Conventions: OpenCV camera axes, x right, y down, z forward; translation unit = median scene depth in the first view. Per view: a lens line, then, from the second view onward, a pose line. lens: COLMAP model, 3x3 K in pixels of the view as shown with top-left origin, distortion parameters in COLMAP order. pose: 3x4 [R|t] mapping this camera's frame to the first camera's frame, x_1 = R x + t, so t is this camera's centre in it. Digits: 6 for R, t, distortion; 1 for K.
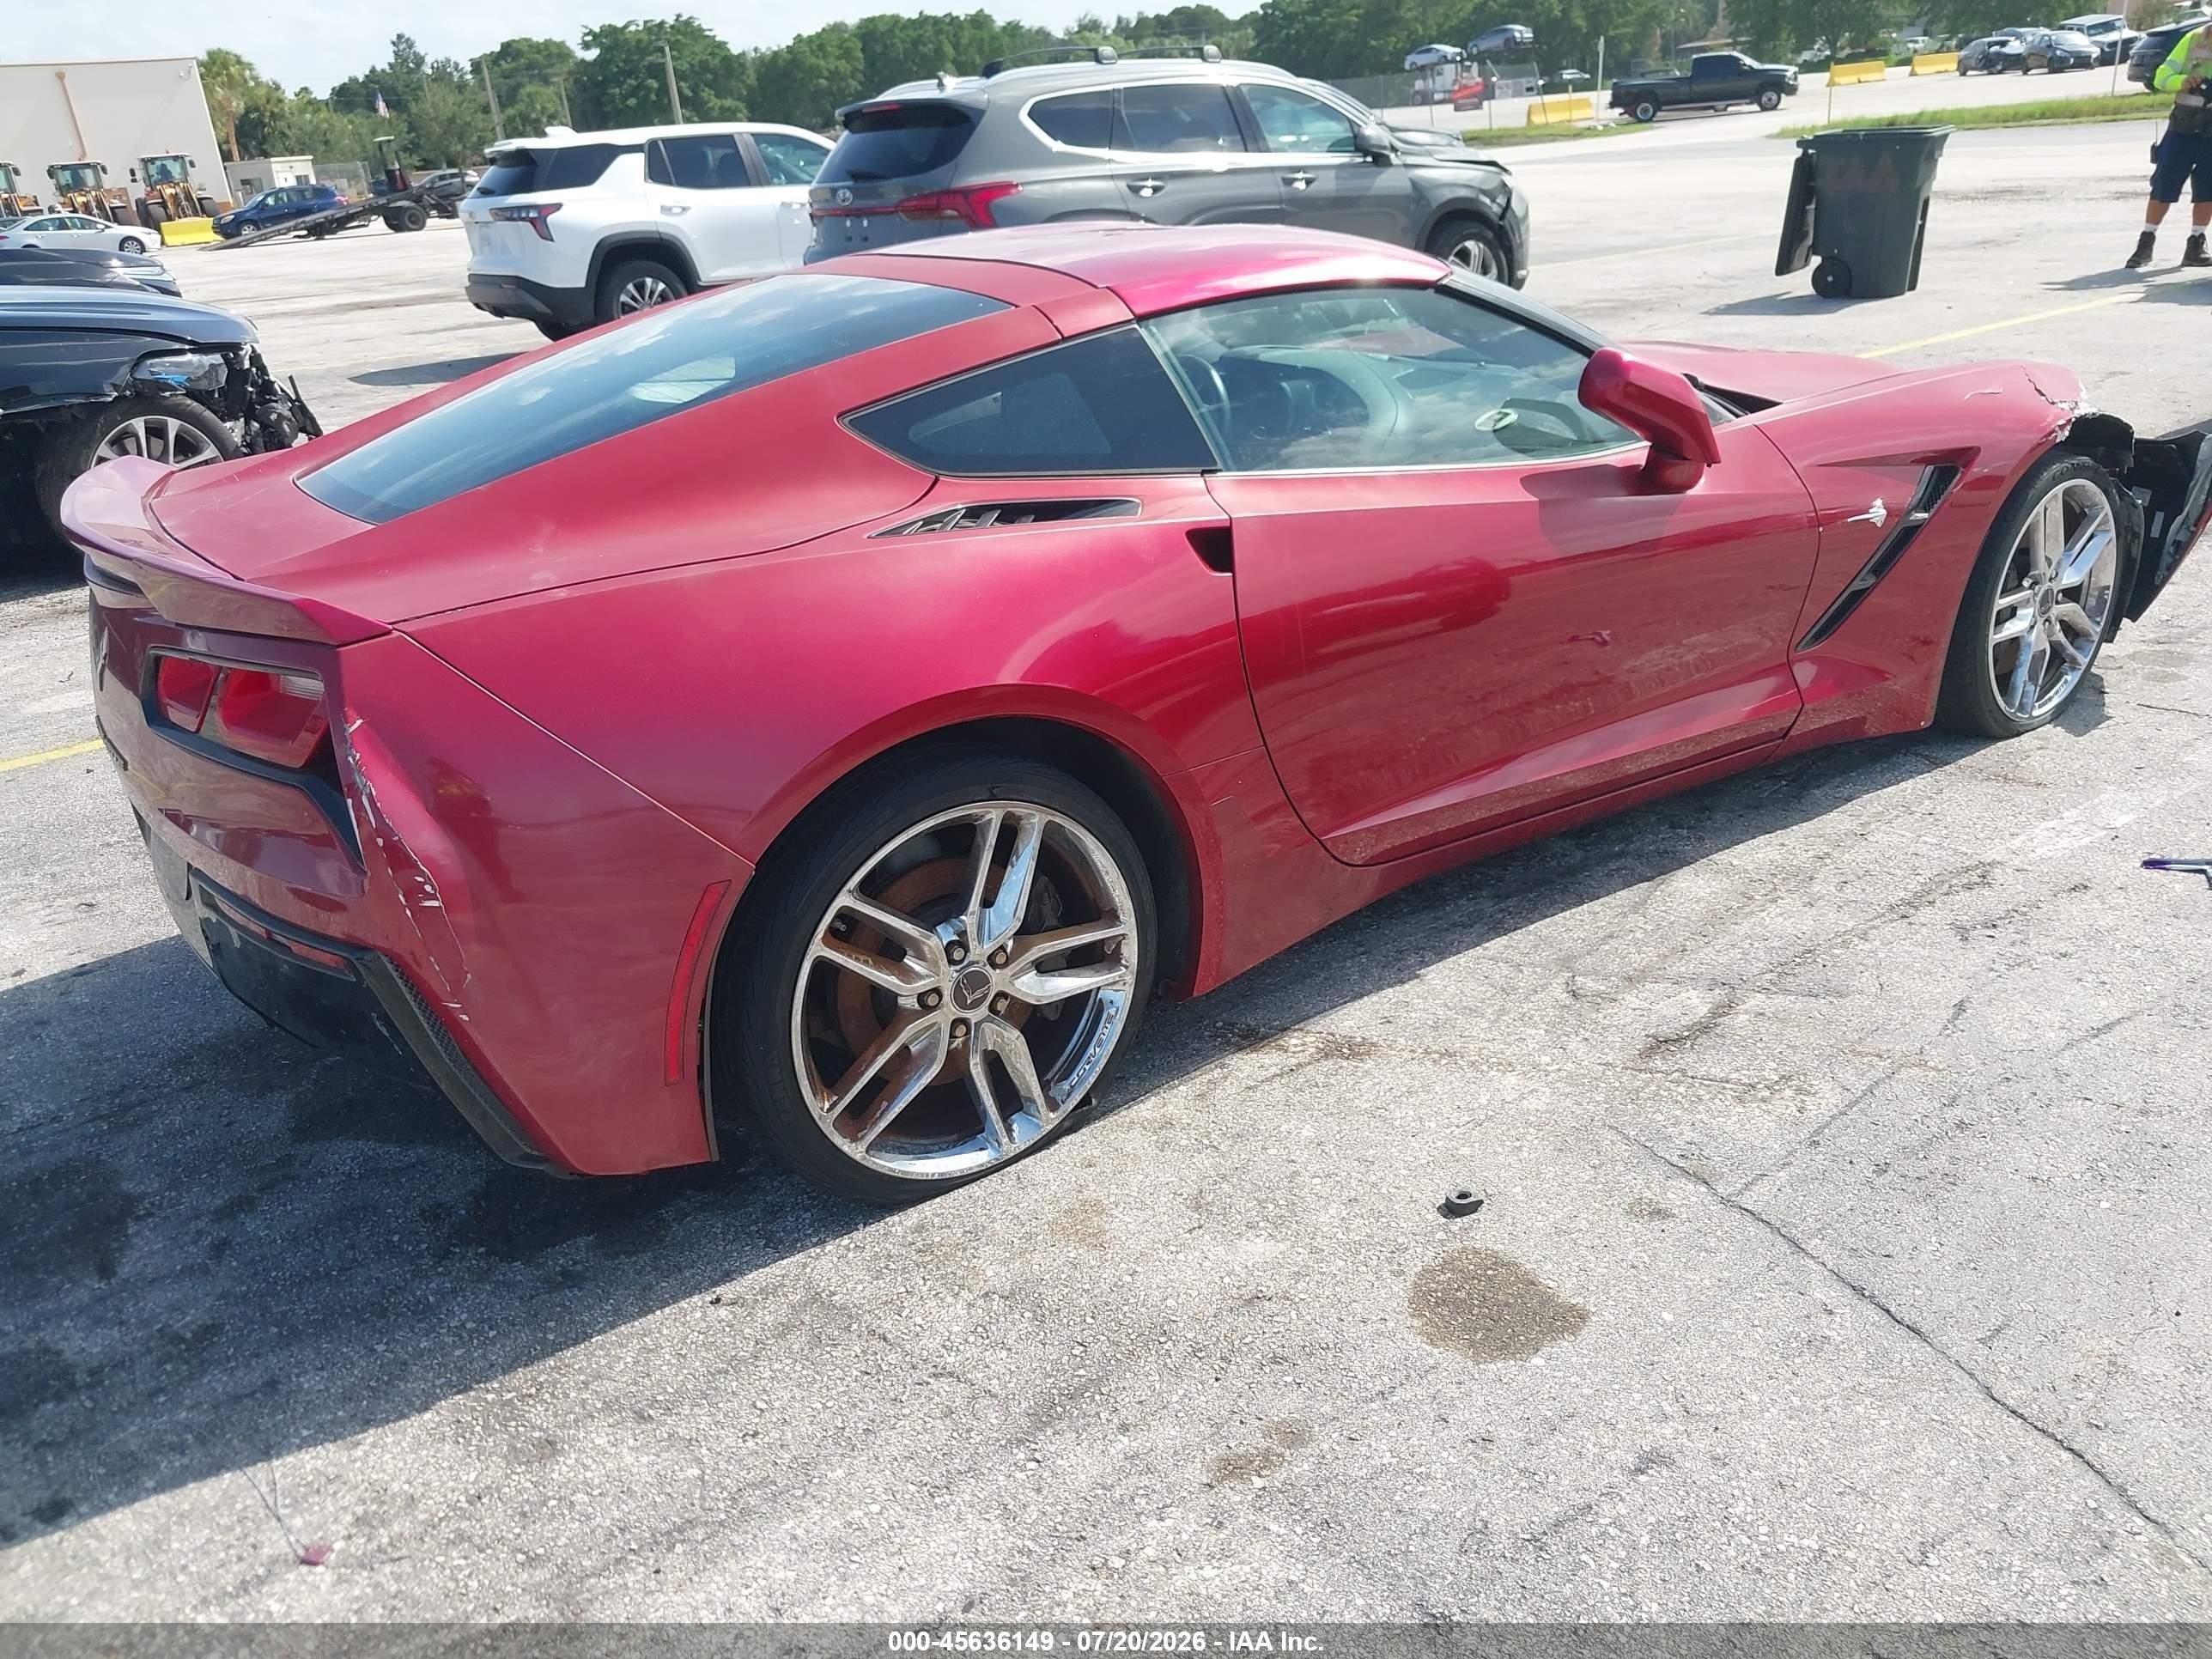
lens RADIAL K [[1768.5, 0, 1109.6], [0, 1768.5, 865.3], [0, 0, 1]] dist [-0.015743, 0.010342]
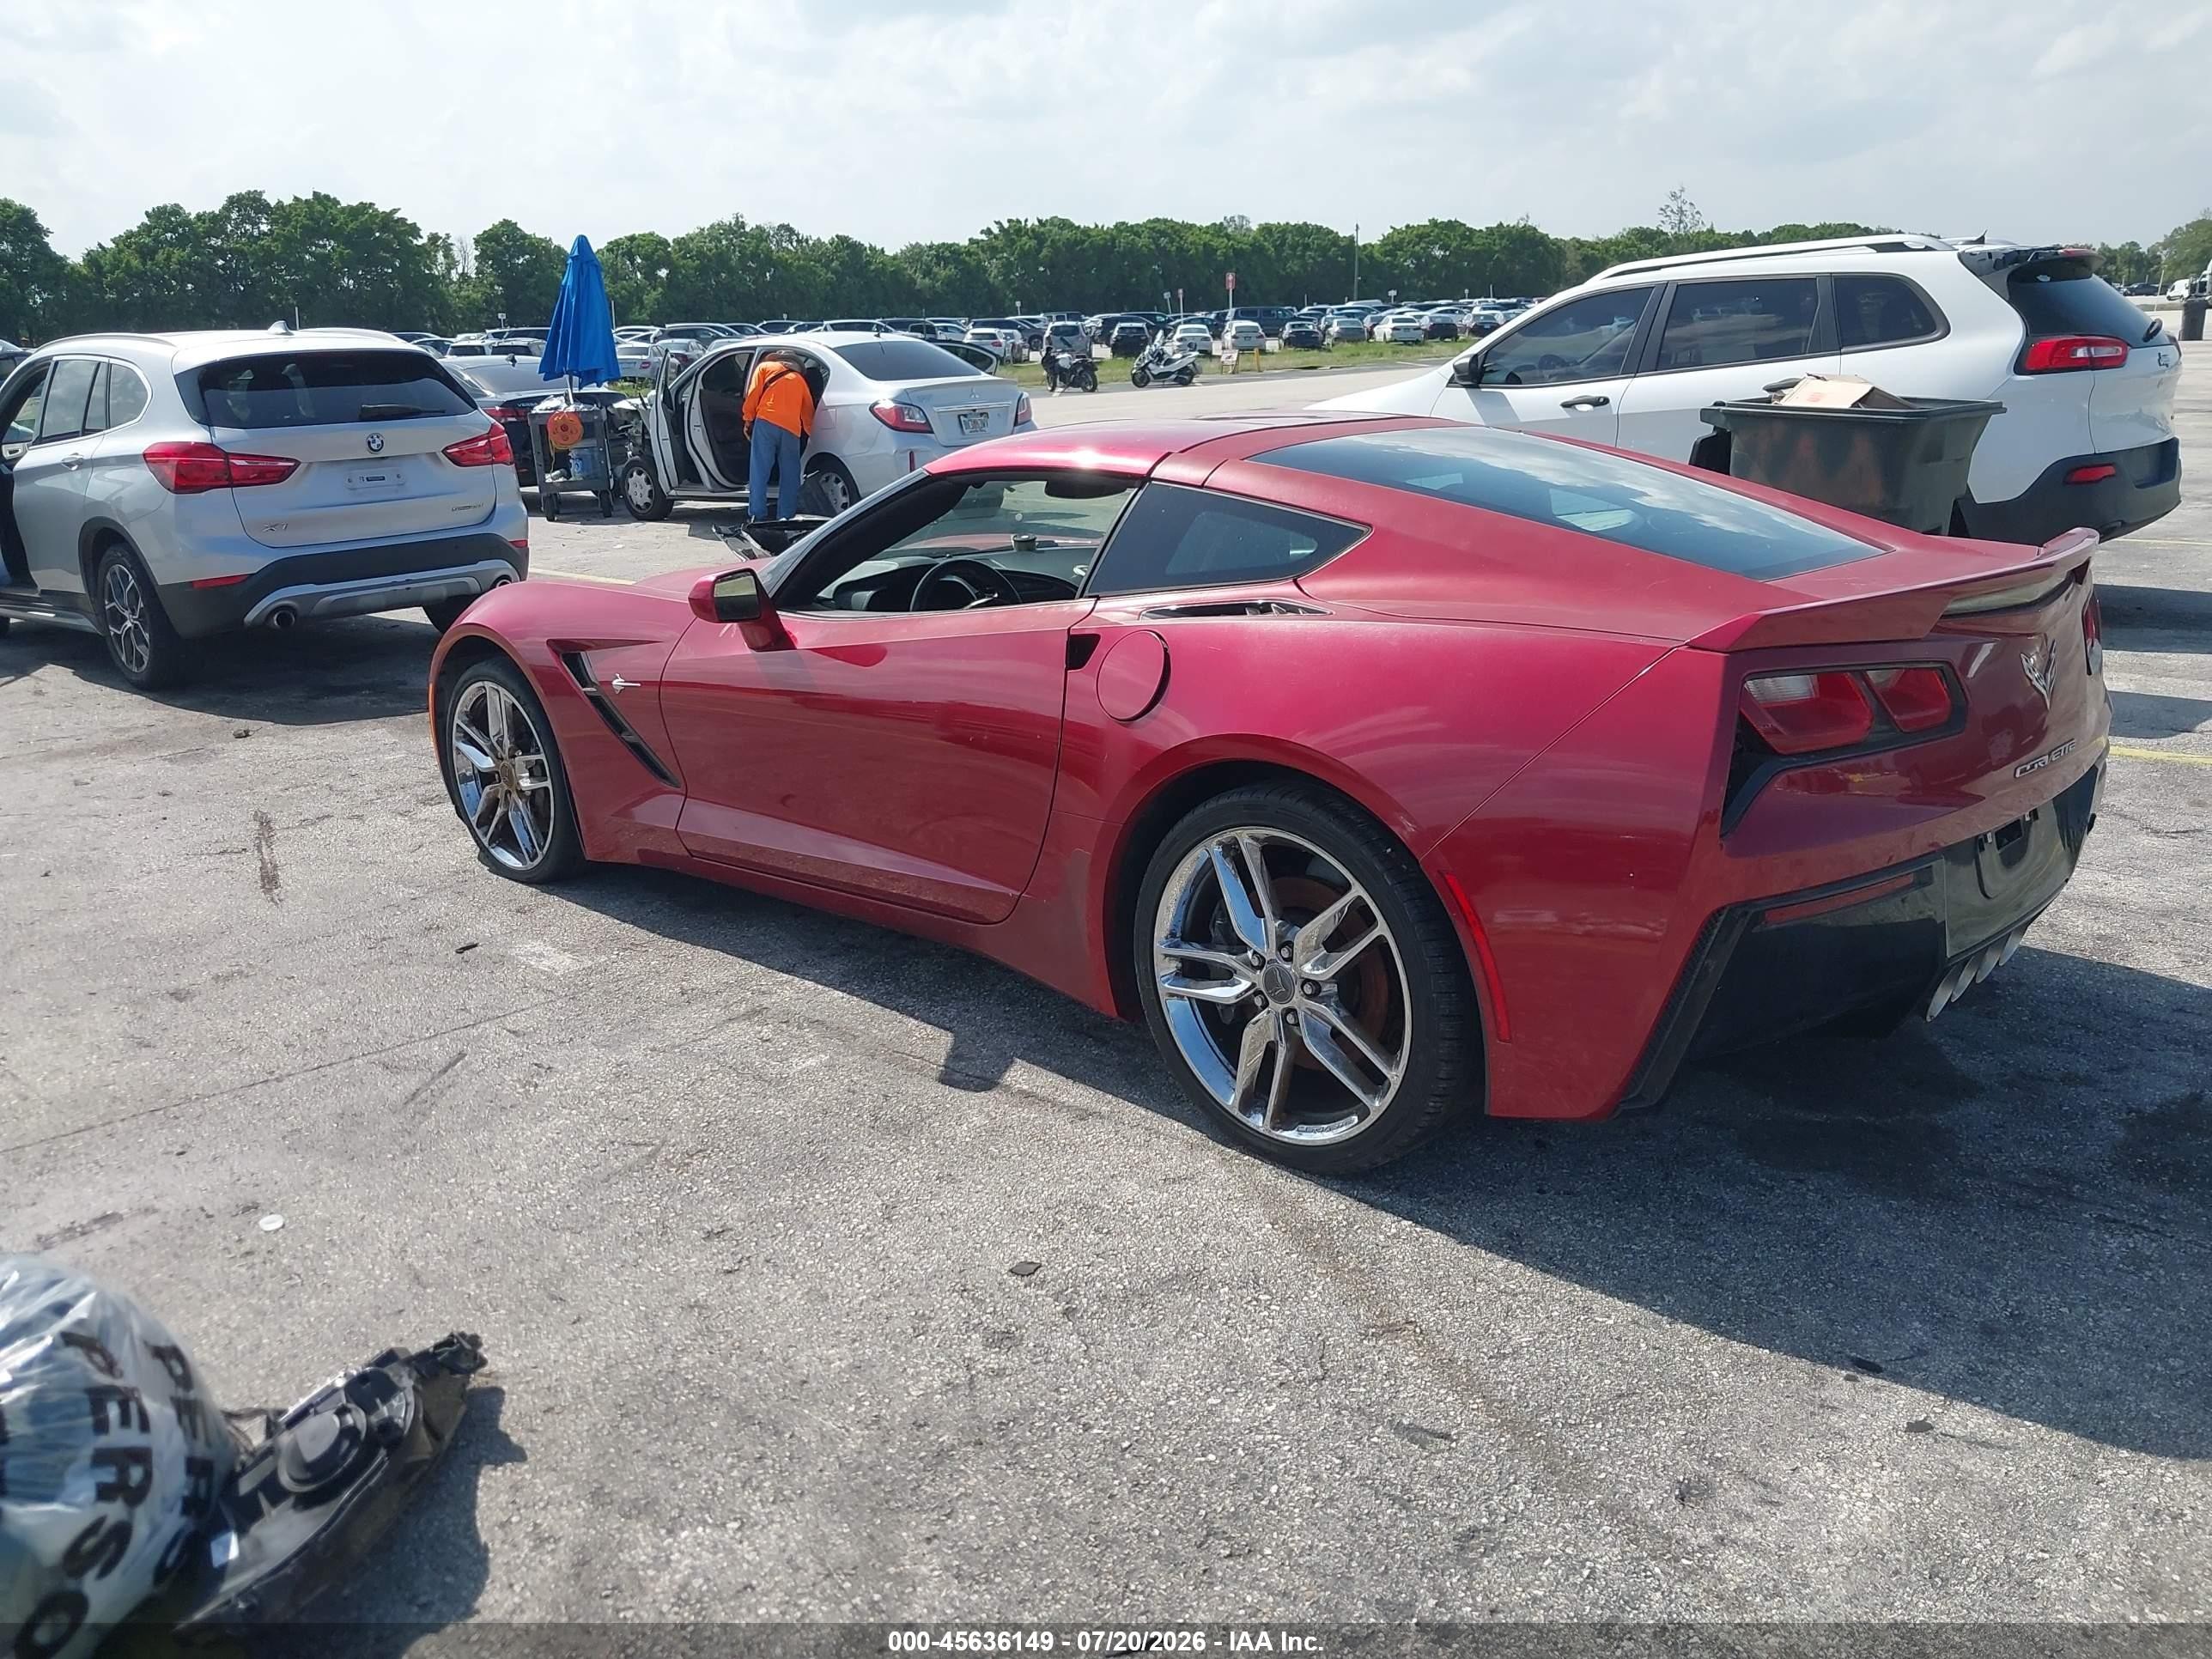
lens RADIAL K [[1768.5, 0, 1093.1], [0, 1768.5, 808.9], [0, 0, 1]] dist [-0.015743, 0.010342]
pose [[-0.182548, -0.175157, 0.967469, -1.277749], [0.425633, 0.872940, 0.238354, -0.469071], [-0.886291, 0.455298, -0.084801, 1.351198]]
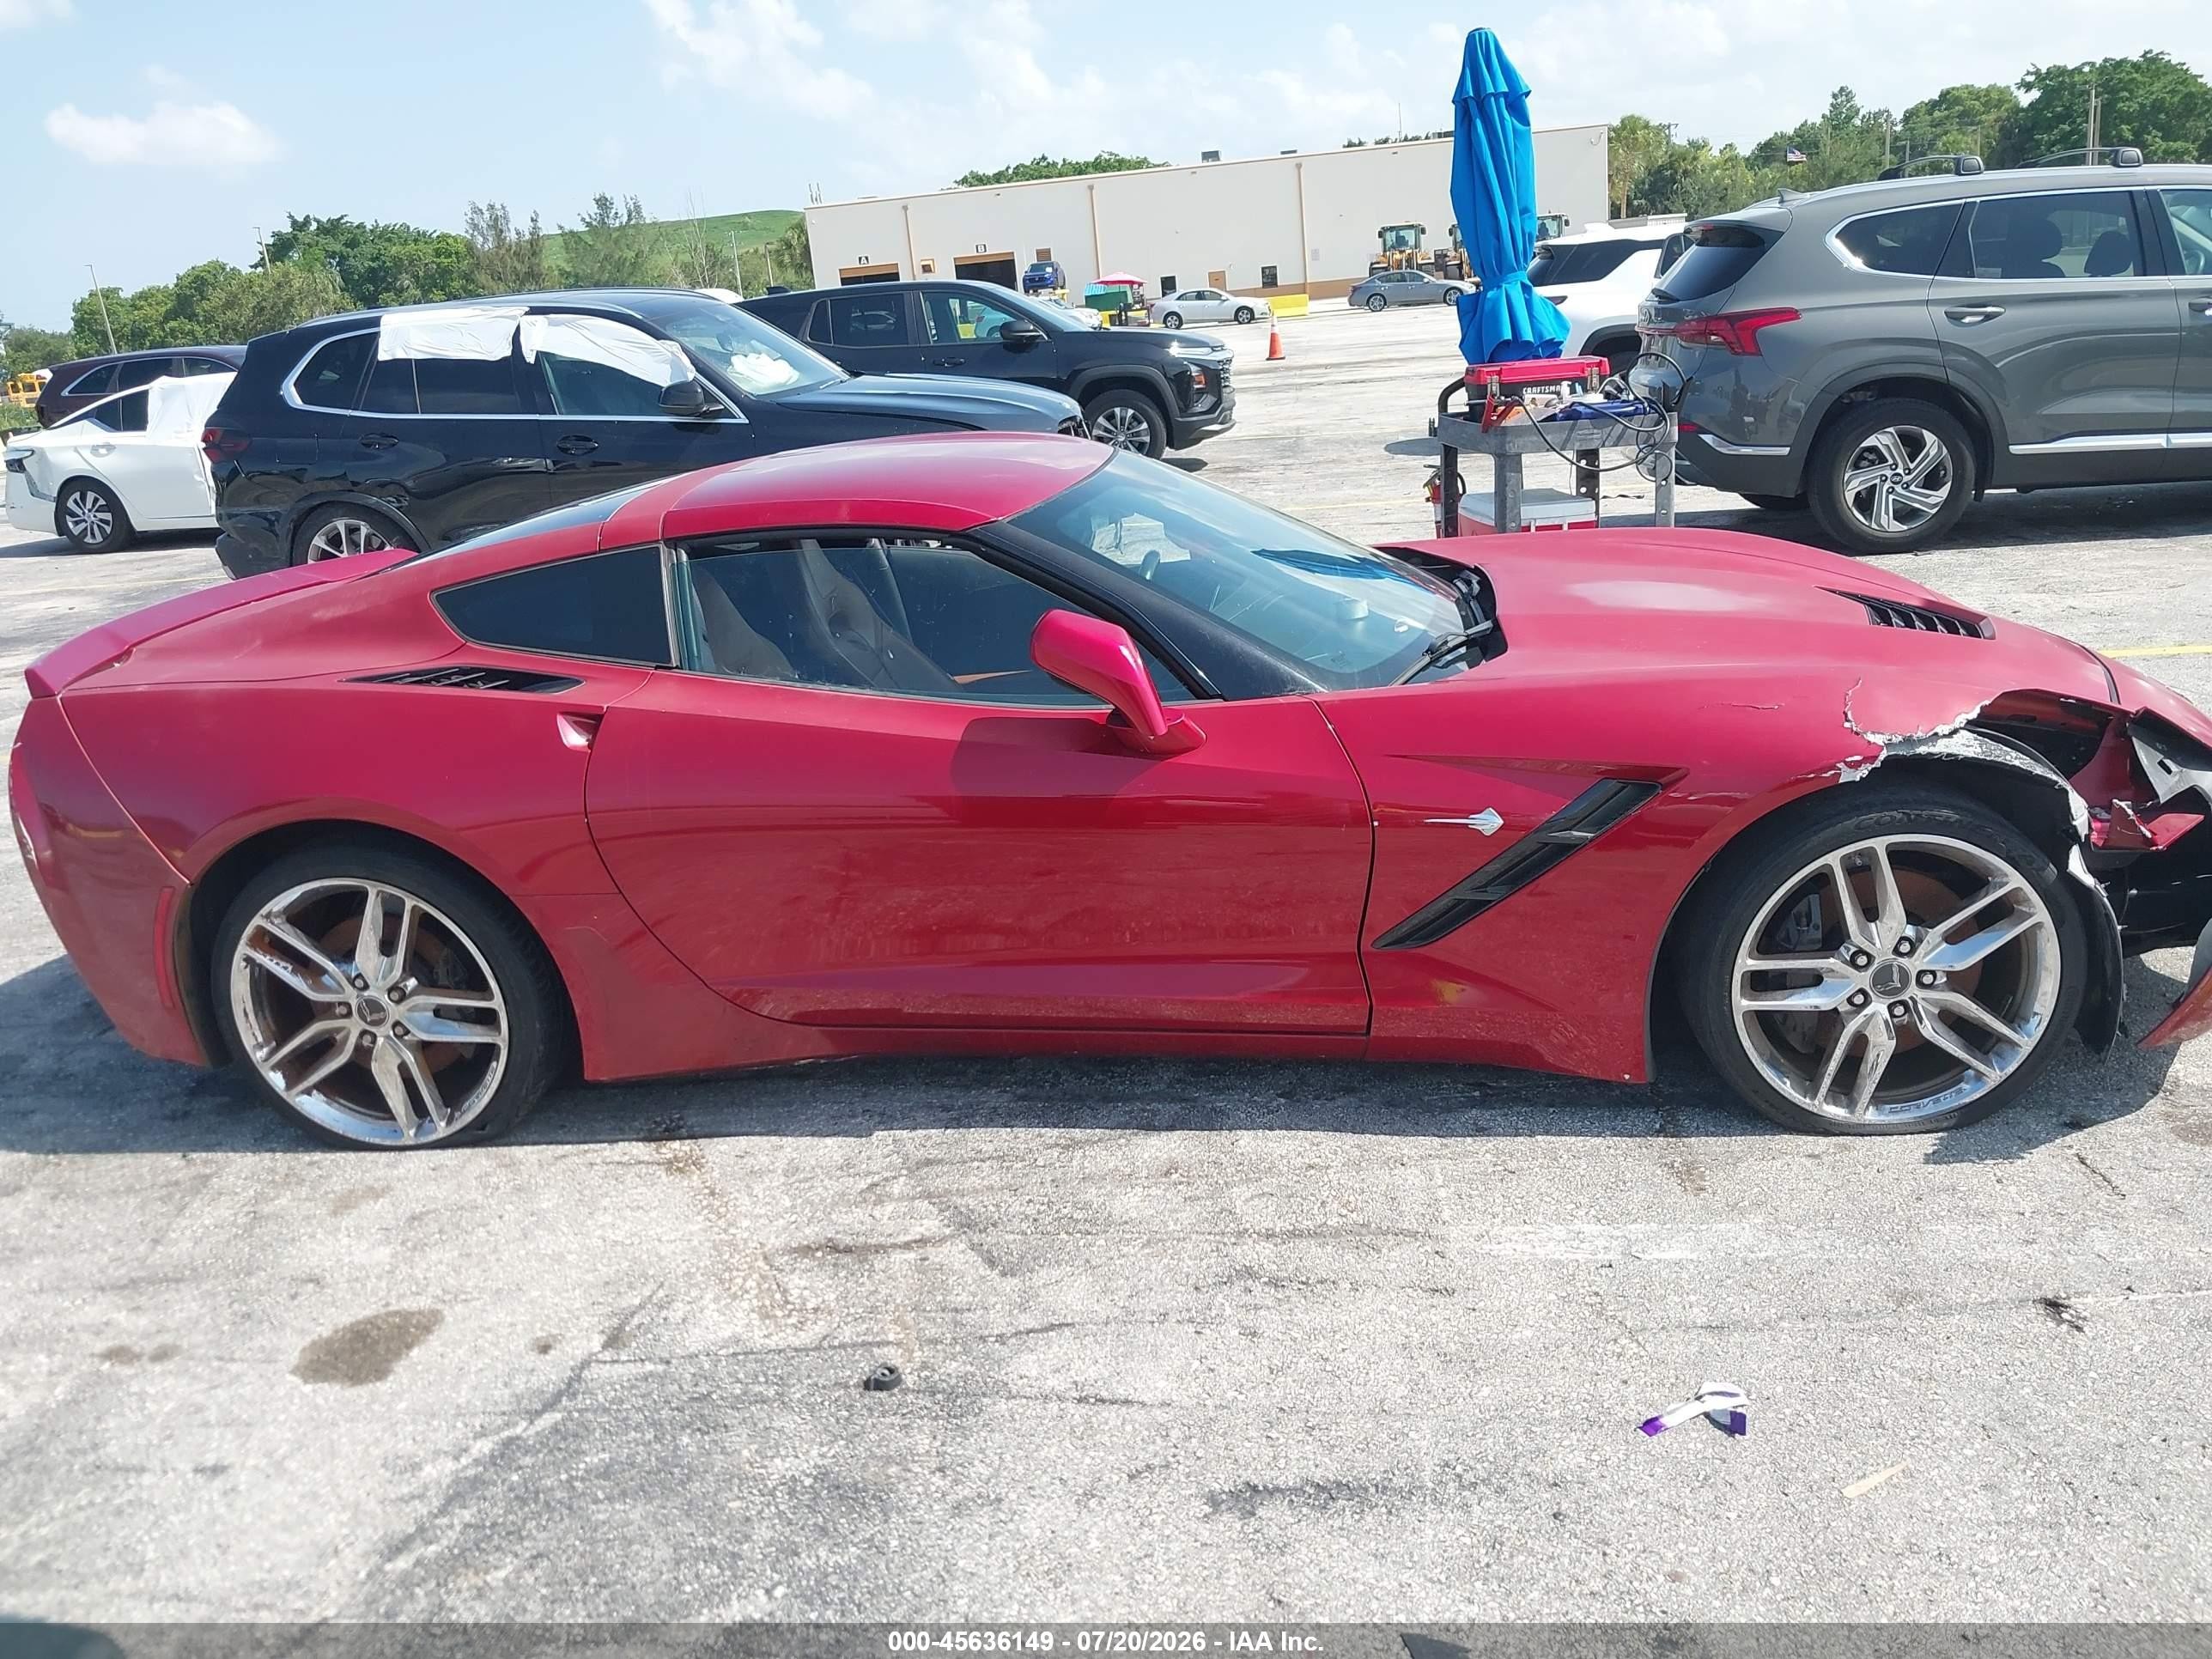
lens RADIAL K [[1768.5, 0, 1106.4], [0, 1768.5, 838.2], [0, 0, 1]] dist [-0.015743, 0.010342]
pose [[0.742823, 0.211429, -0.635226, 0.929270], [-0.234474, 0.970889, 0.048961, -0.205238], [0.627085, 0.112575, 0.770773, 0.215220]]
